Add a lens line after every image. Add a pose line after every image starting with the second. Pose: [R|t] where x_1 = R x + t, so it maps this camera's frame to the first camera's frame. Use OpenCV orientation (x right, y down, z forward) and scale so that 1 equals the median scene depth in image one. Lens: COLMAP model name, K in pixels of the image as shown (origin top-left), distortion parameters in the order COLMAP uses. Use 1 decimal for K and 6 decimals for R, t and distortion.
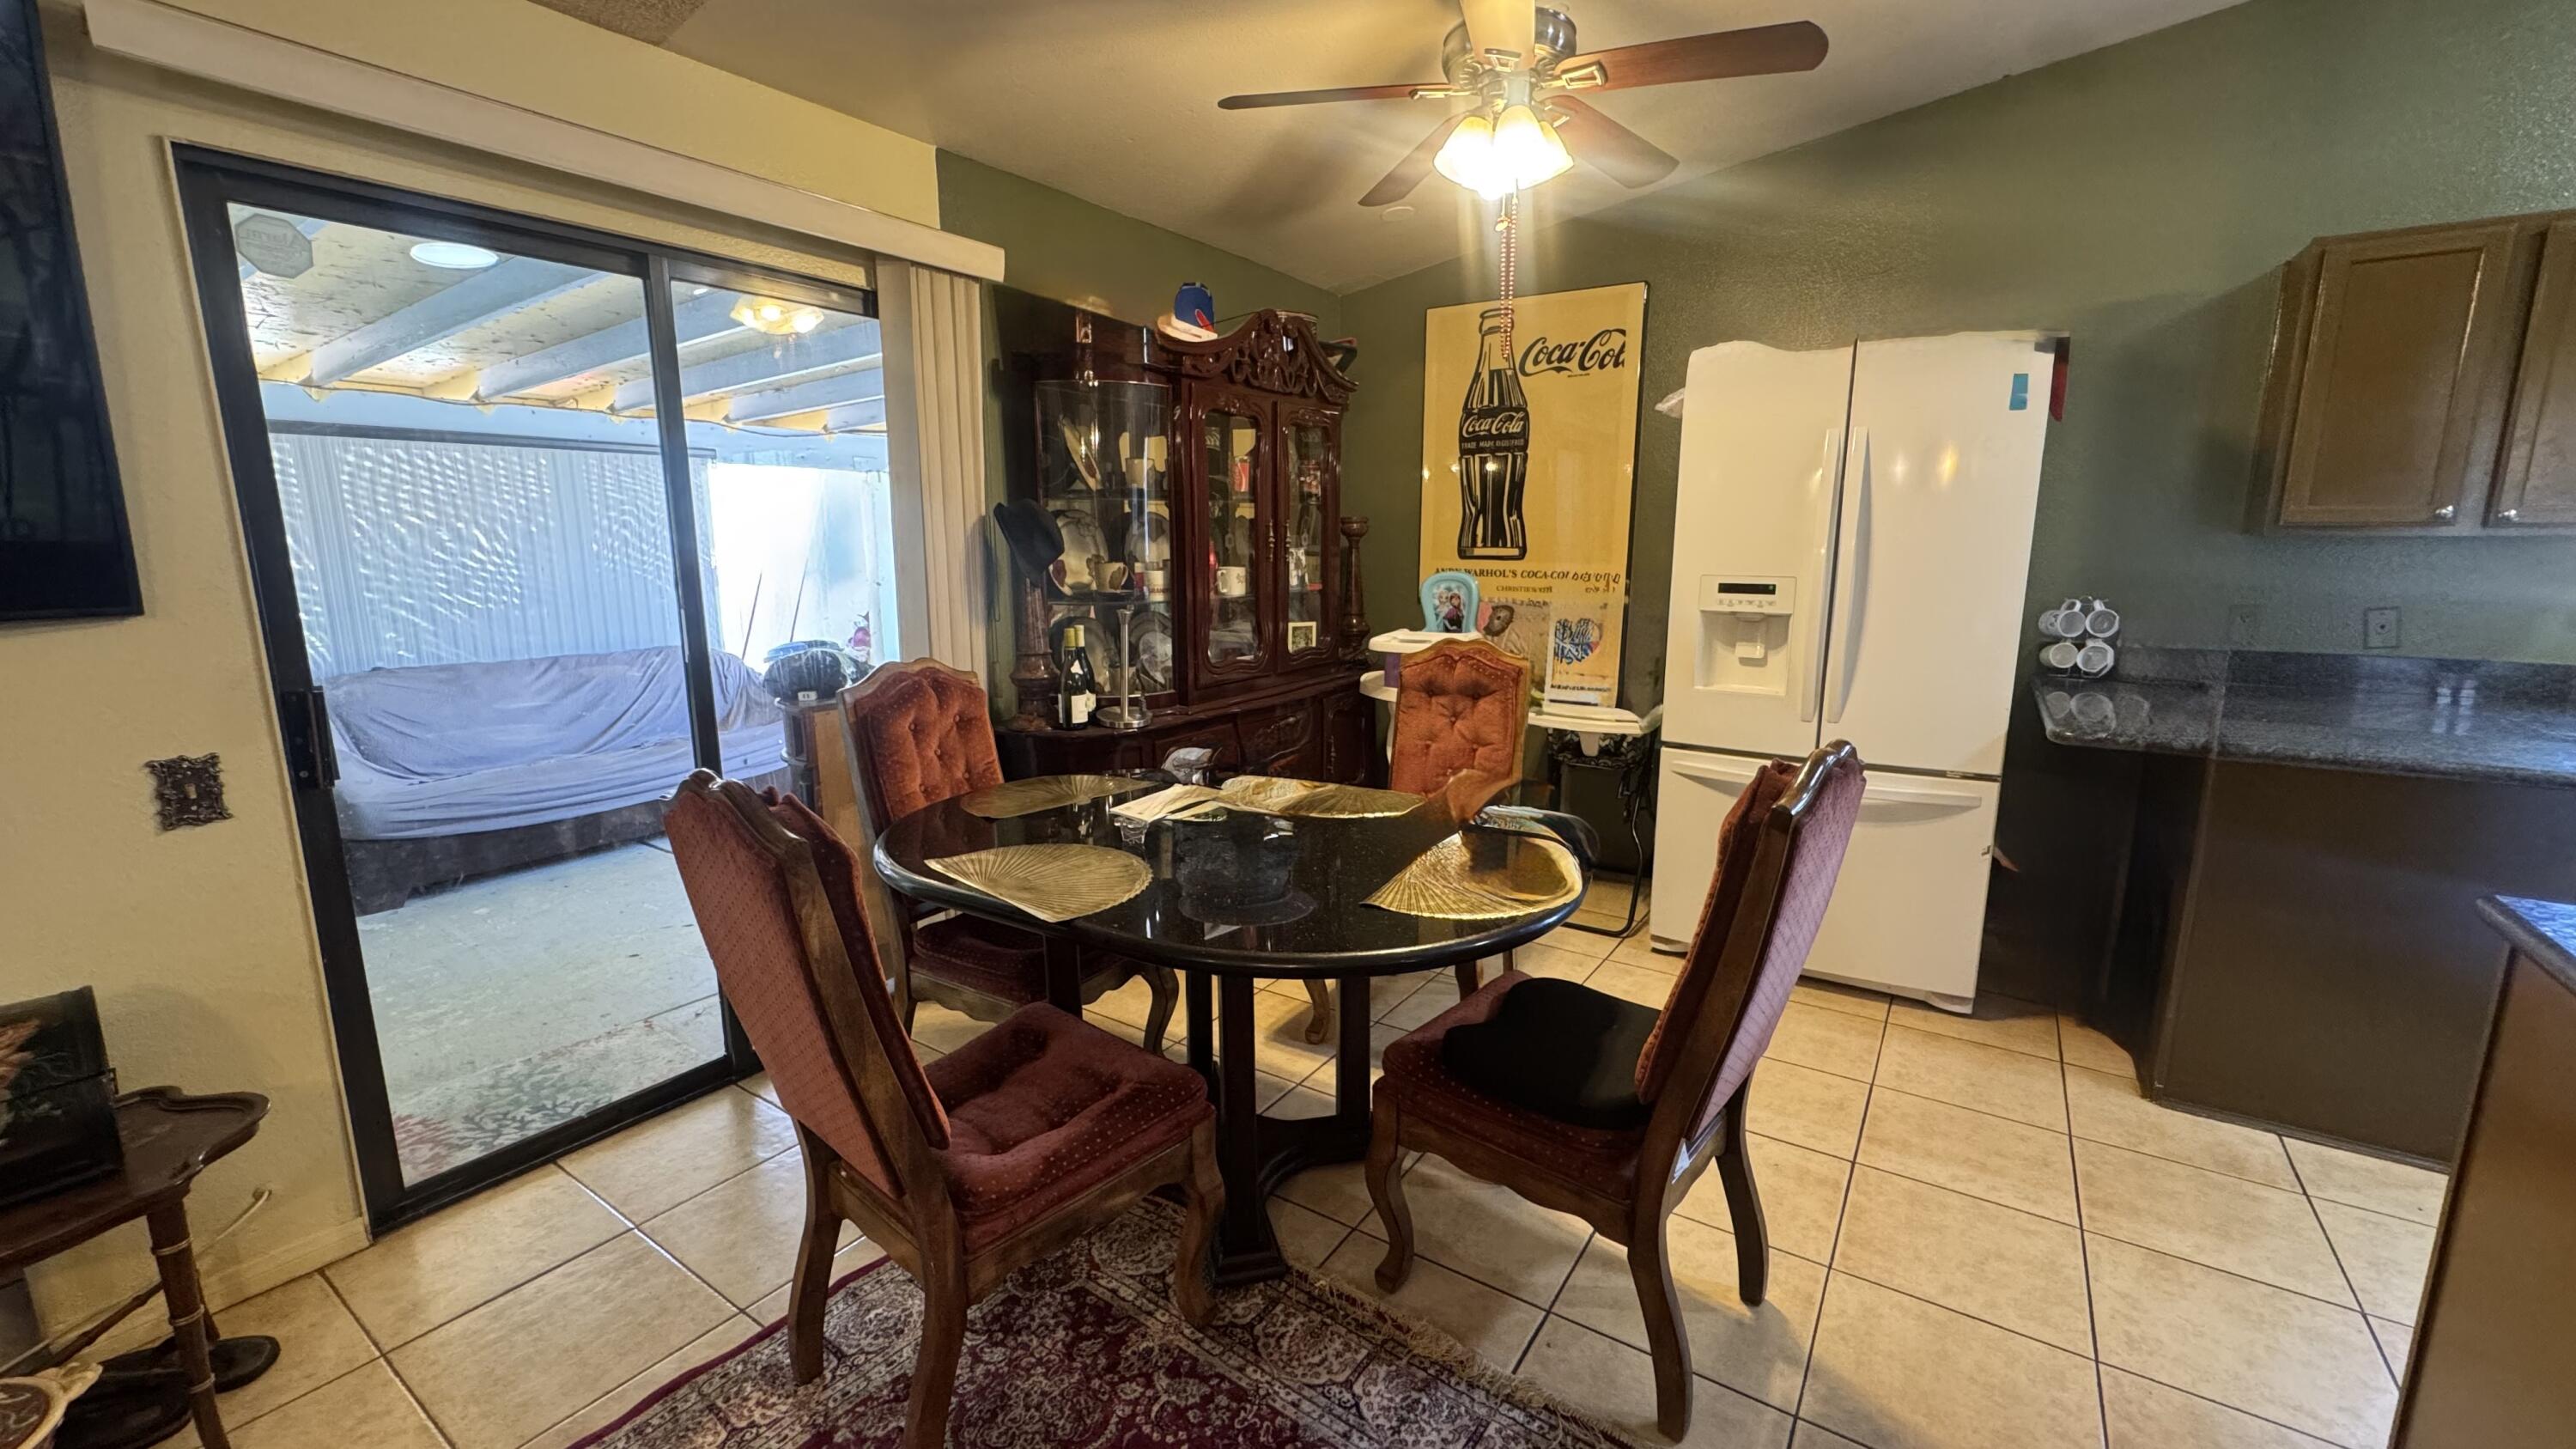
lens RADIAL K [[1026.9, 0, 1289.2], [0, 1026.9, 724.6], [0, 0, 1]] dist [-0.001697, -0.000244]
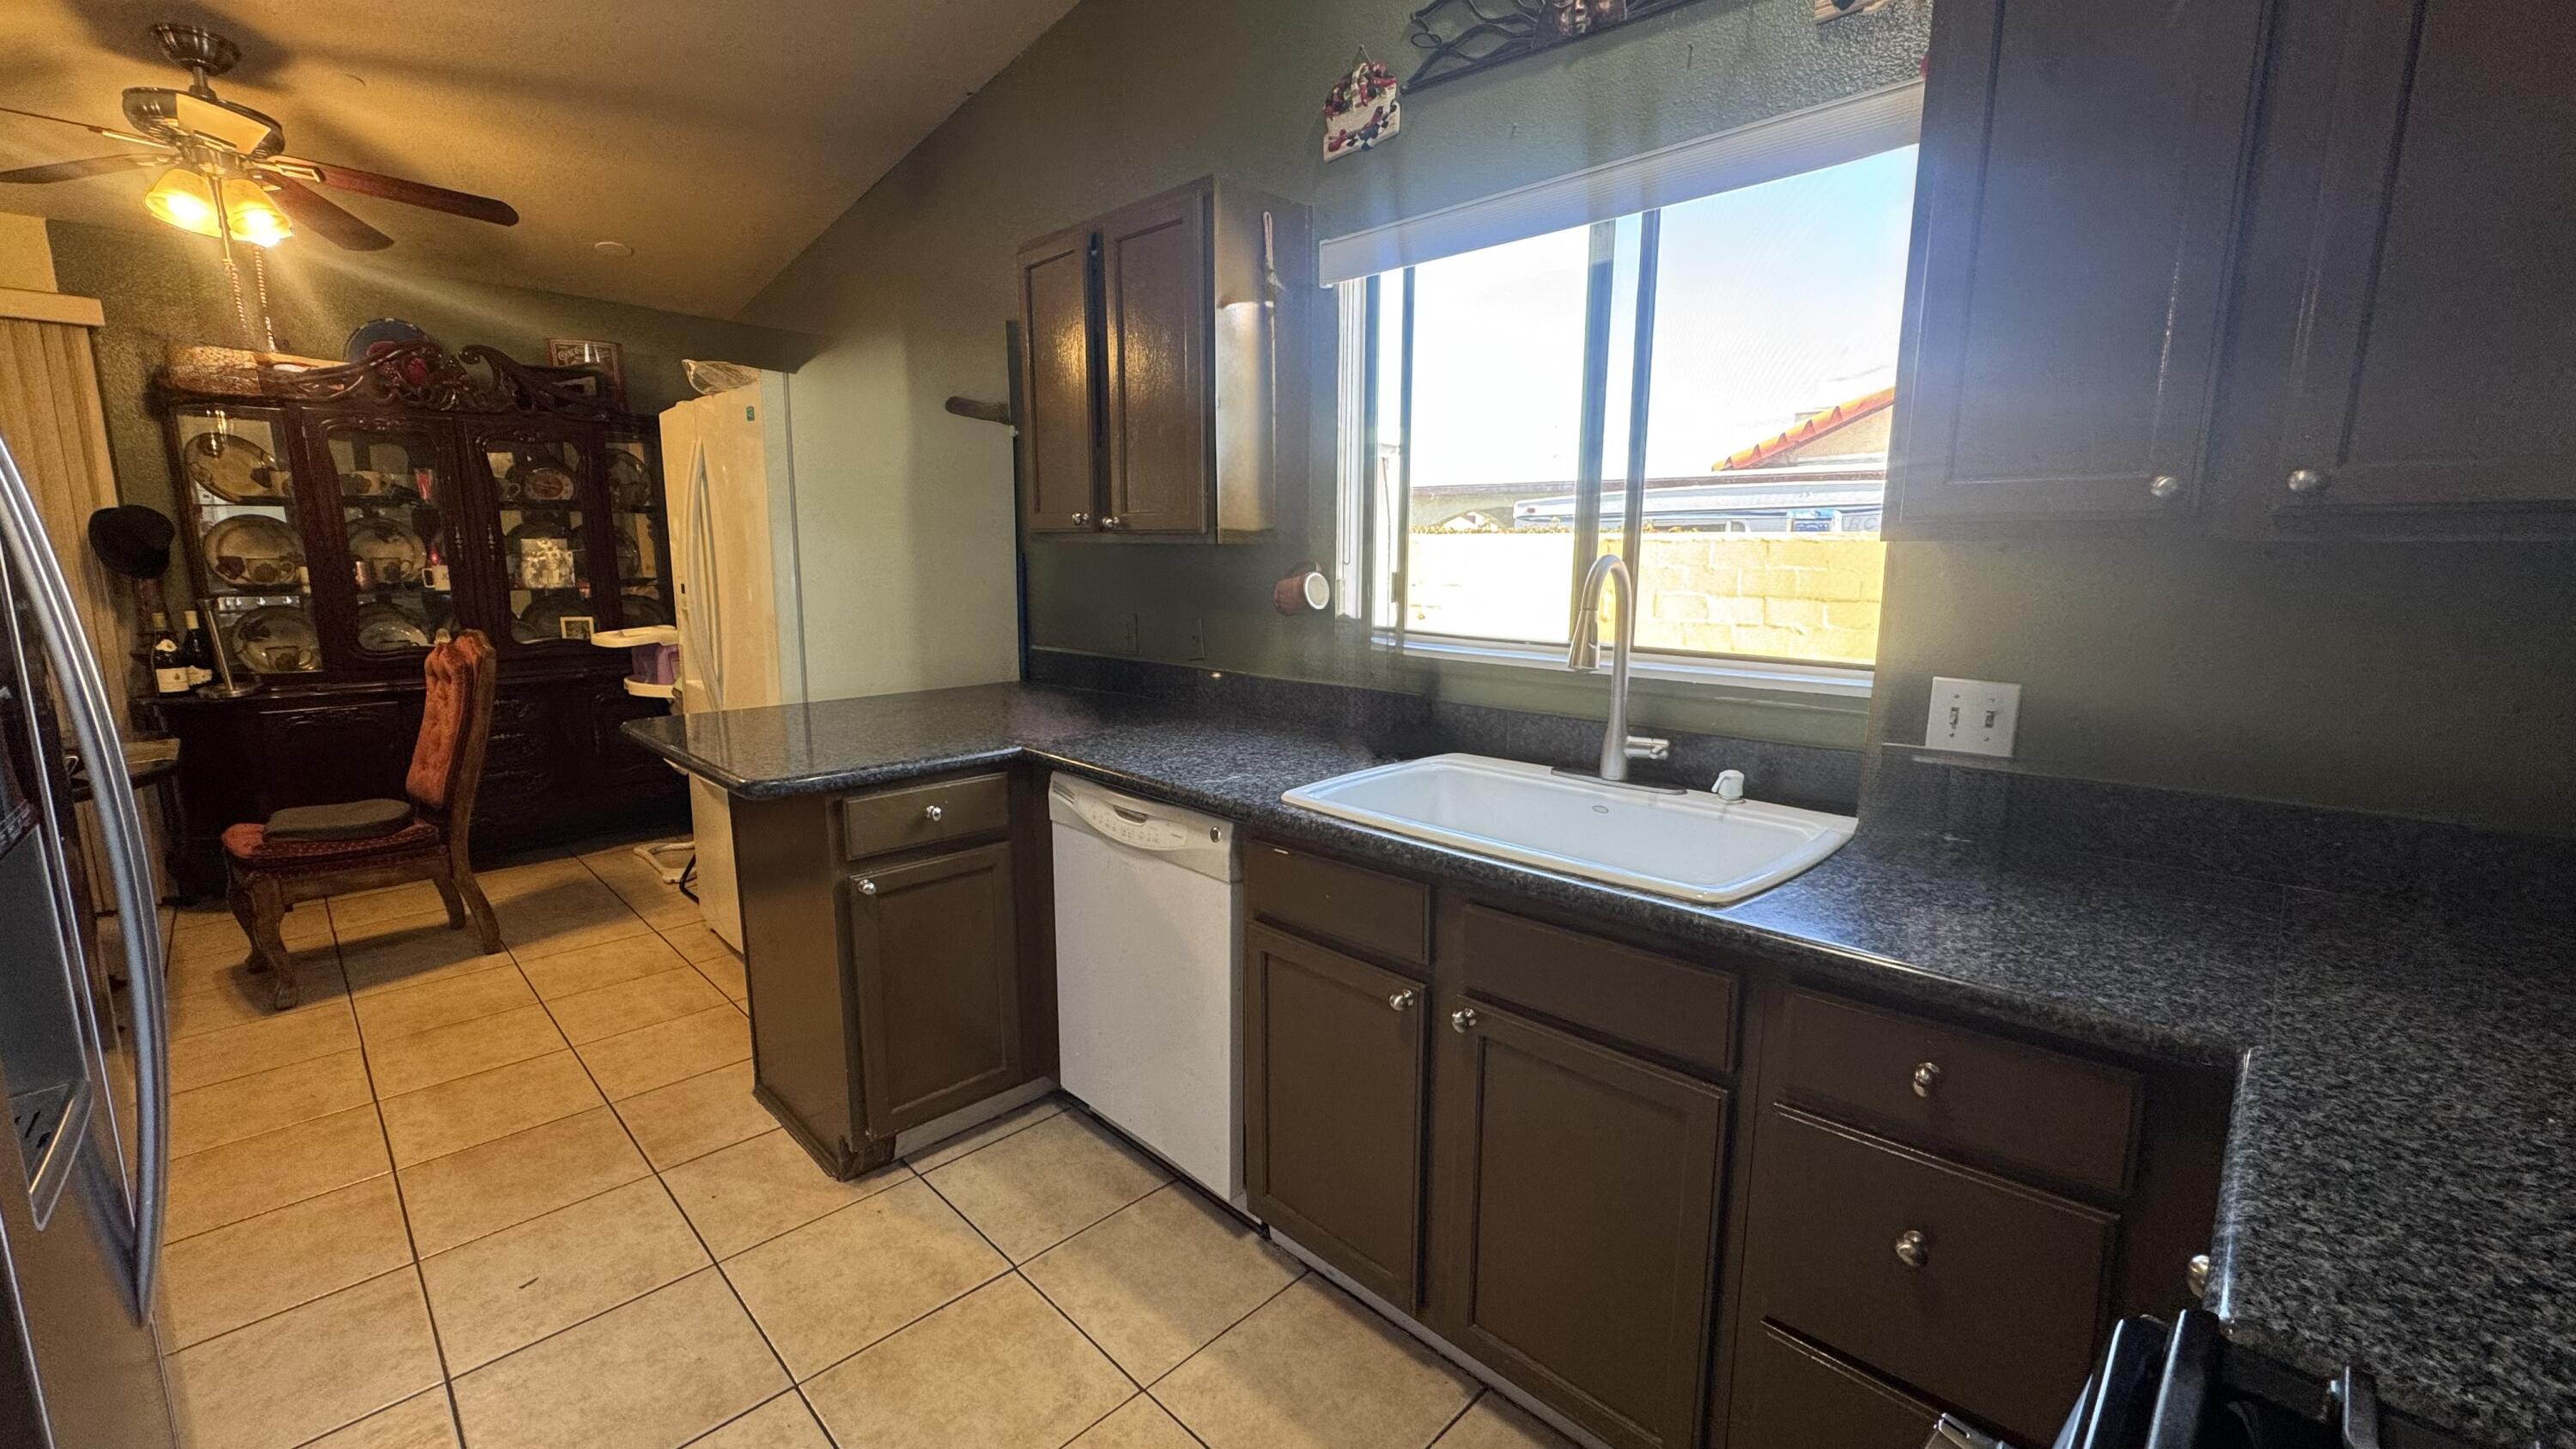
lens RADIAL K [[1026.9, 0, 1289.2], [0, 1026.9, 724.6], [0, 0, 1]] dist [-0.001697, -0.000244]
pose [[0.983402, 0.037965, -0.177424, 1.233920], [-0.039505, 0.999206, -0.005152, -0.010073], [0.177087, 0.012075, 0.984121, 0.057333]]
